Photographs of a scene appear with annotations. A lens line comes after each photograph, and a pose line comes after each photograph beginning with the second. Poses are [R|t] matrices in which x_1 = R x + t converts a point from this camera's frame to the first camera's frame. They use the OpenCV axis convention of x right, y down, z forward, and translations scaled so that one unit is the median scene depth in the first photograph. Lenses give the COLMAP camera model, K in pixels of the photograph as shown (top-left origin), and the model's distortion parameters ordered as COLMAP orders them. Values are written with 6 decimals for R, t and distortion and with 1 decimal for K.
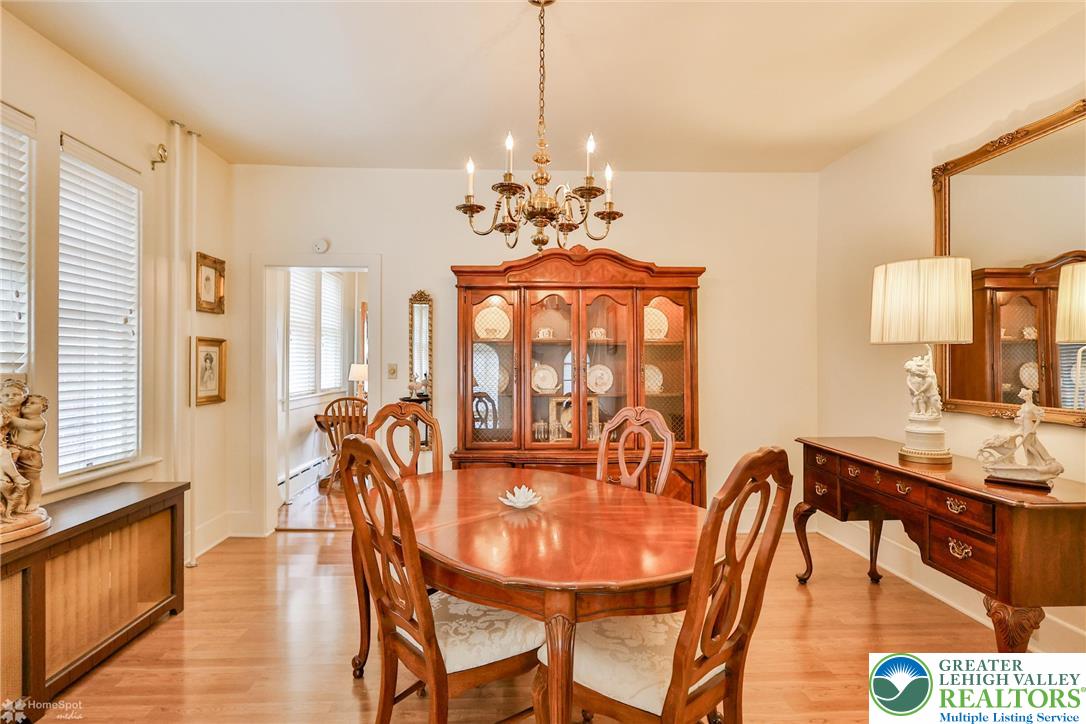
lens RADIAL K [[553.3, 0, 543.9], [0, 553.3, 367.7], [0, 0, 1]] dist [-0.001807, -0.000703]
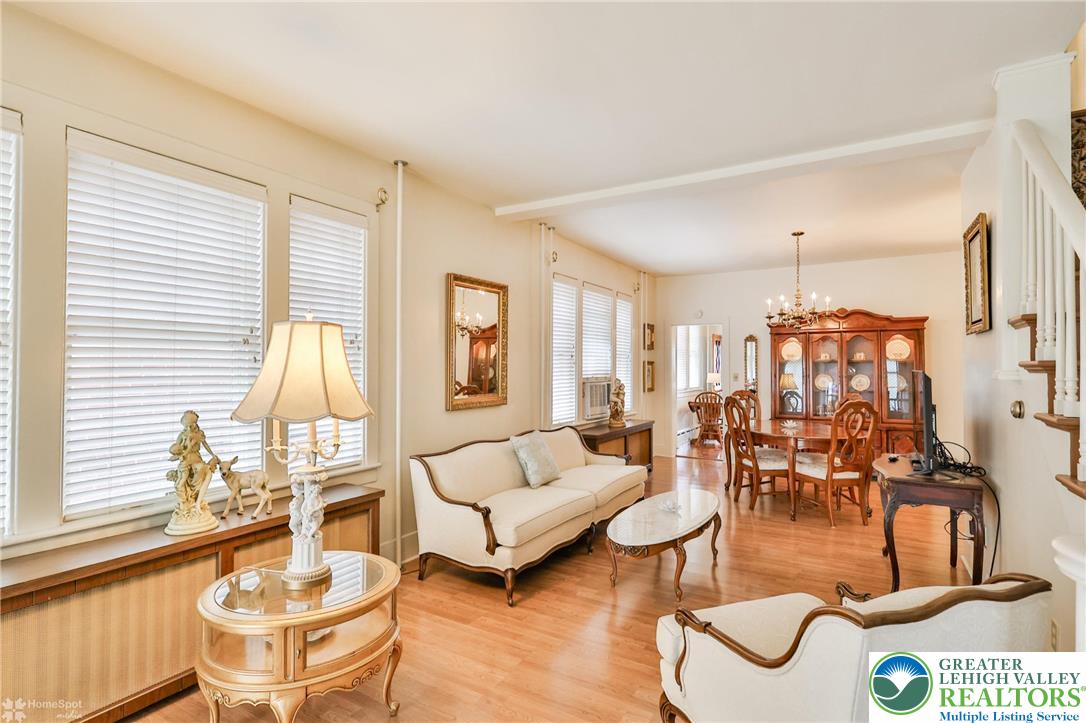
lens RADIAL K [[538.3, 0, 536.3], [0, 538.3, 359.1], [0, 0, 1]] dist [0.000473, 0.000583]
pose [[0.824956, -0.011642, -0.565076, 0.228143], [-0.004874, 0.999604, -0.027711, -0.001508], [0.565175, 0.025614, 0.824573, -1.002089]]
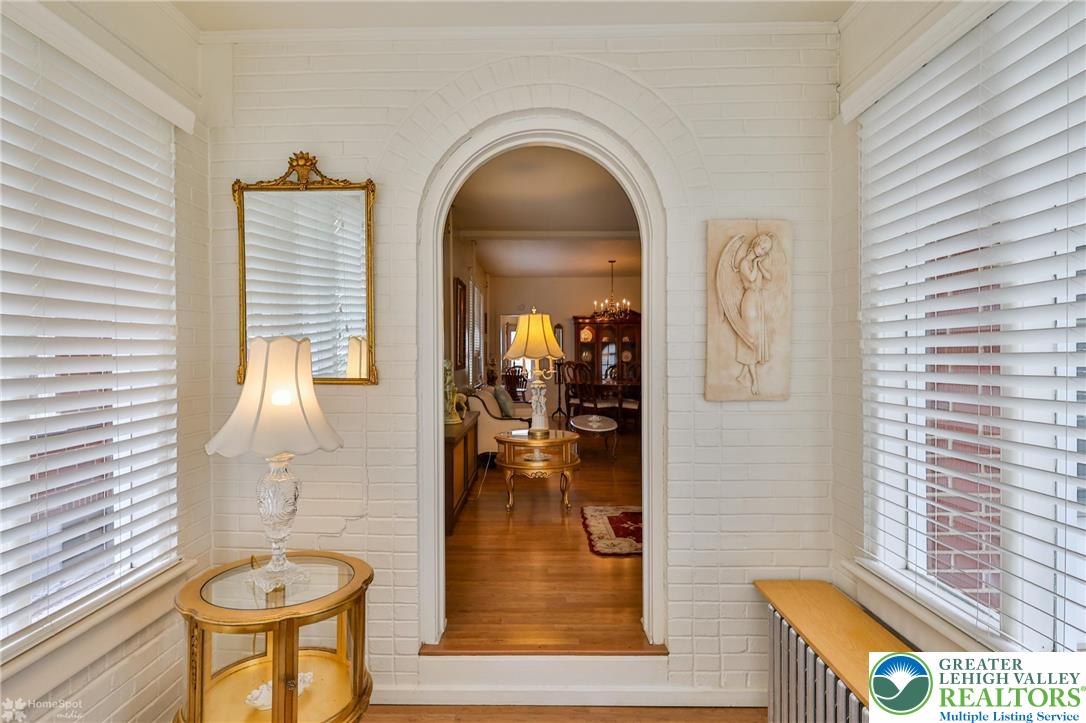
lens RADIAL K [[538.3, 0, 536.3], [0, 538.3, 359.1], [0, 0, 1]] dist [0.000473, 0.000583]
pose [[0.998518, -0.004627, -0.054227, -0.199790], [0.004446, 0.999984, -0.003464, 0.041806], [0.054243, 0.003218, 0.998523, -1.715909]]
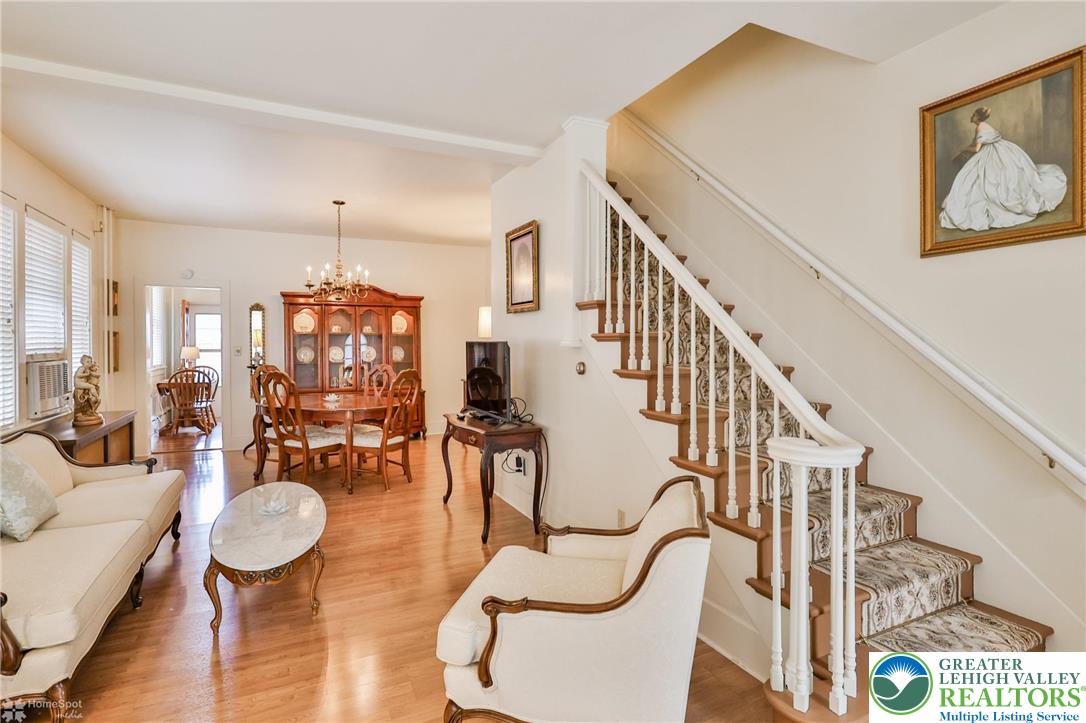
lens RADIAL K [[546.0, 0, 553.5], [0, 546.0, 347.7], [0, 0, 1]] dist [0.001780, 0.000897]
pose [[0.918555, -0.007875, 0.395215, -0.053708], [0.008144, 0.999966, 0.000996, 0.002473], [-0.395209, 0.002304, 0.918588, -0.960004]]
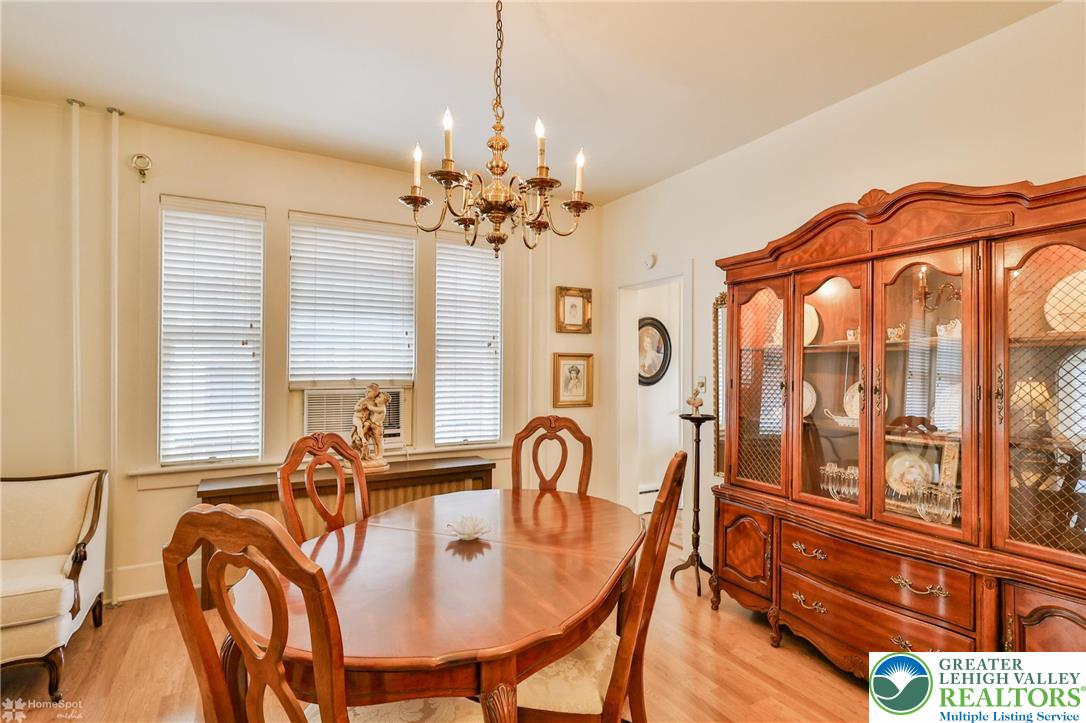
lens RADIAL K [[533.2, 0, 528.5], [0, 533.2, 362.6], [0, 0, 1]] dist [0.000190, 0.000456]
pose [[0.439323, -0.008715, -0.898287, 0.424128], [-0.012475, 0.999797, -0.015801, -0.013385], [0.898243, 0.018148, 0.439125, 0.387250]]
